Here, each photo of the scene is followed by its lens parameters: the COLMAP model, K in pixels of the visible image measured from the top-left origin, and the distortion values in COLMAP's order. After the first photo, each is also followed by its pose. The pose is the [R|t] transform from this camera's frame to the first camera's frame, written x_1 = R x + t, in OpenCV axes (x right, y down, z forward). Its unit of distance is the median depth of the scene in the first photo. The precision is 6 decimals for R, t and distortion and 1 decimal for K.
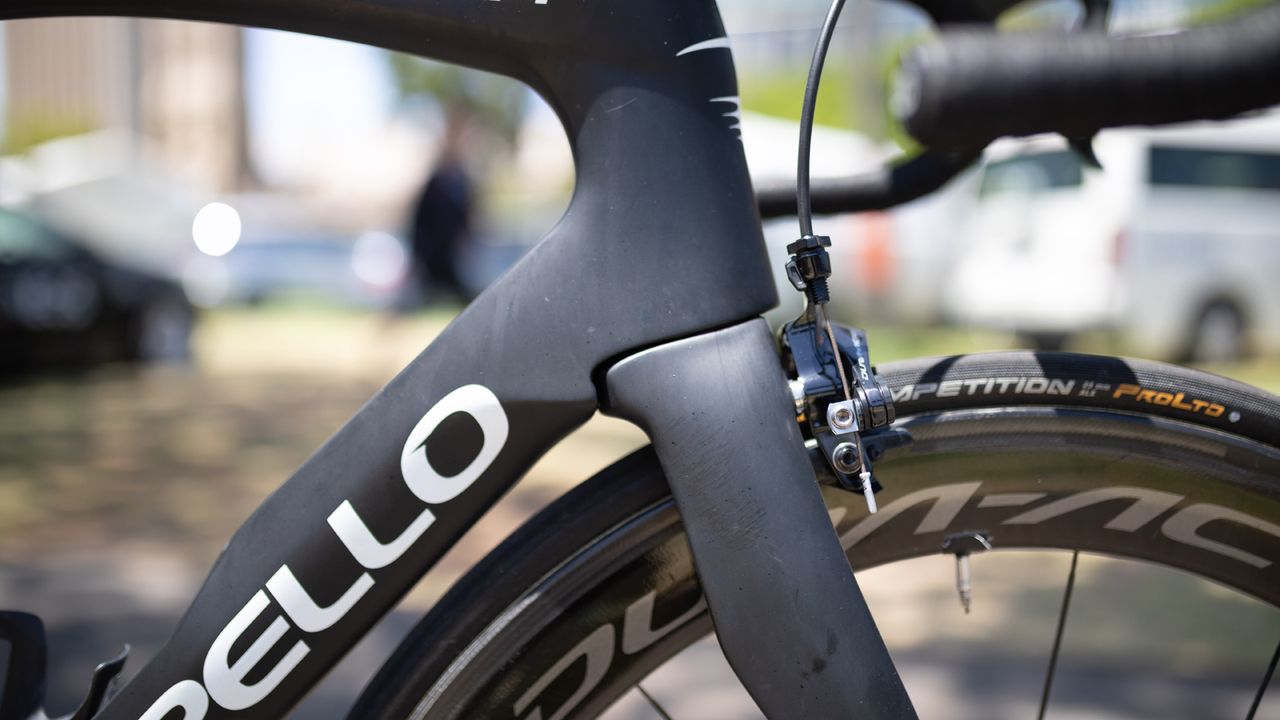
lens RADIAL K [[1331.2, 0, 640.0], [0, 1331.2, 360.0], [0, 0, 1]] dist [-0.024236, 0.013306]
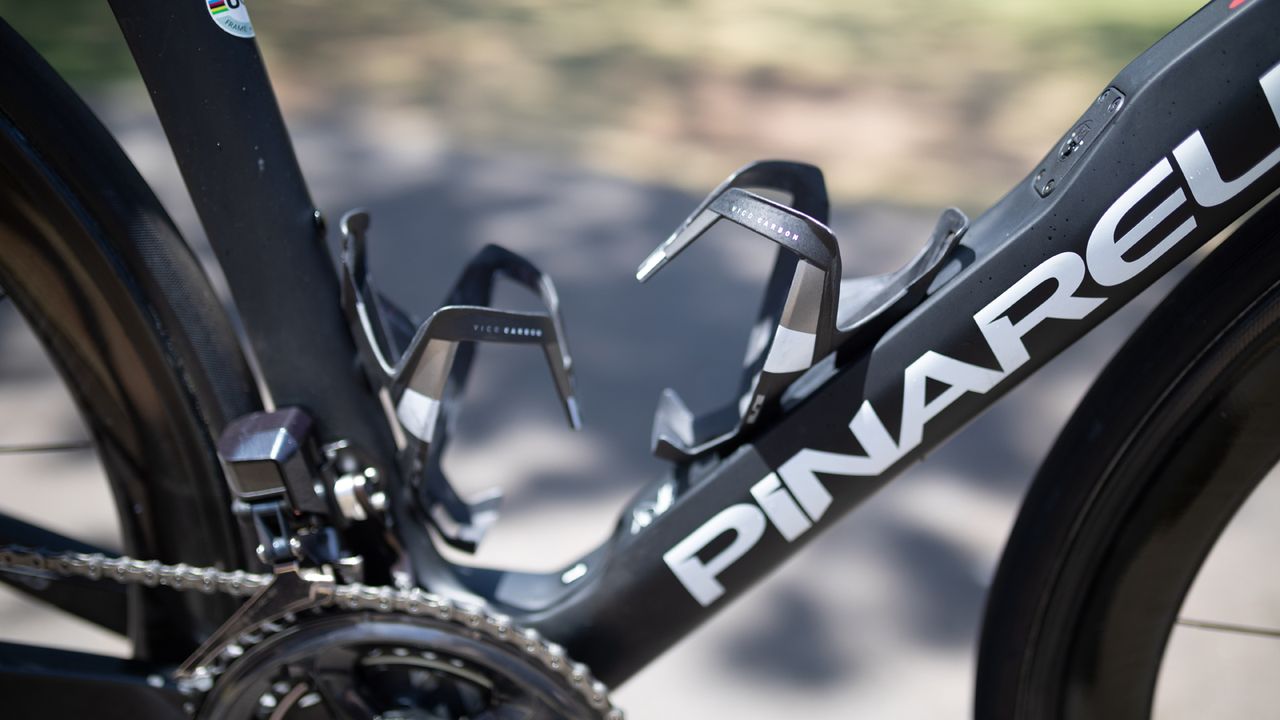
lens RADIAL K [[1331.2, 0, 640.0], [0, 1331.2, 360.0], [0, 0, 1]] dist [-0.024236, 0.013306]
pose [[0.994836, 0.068003, -0.075349, -0.556527], [-0.041226, 0.949104, 0.312254, 0.039721], [0.092749, -0.307535, 0.947006, 0.087850]]
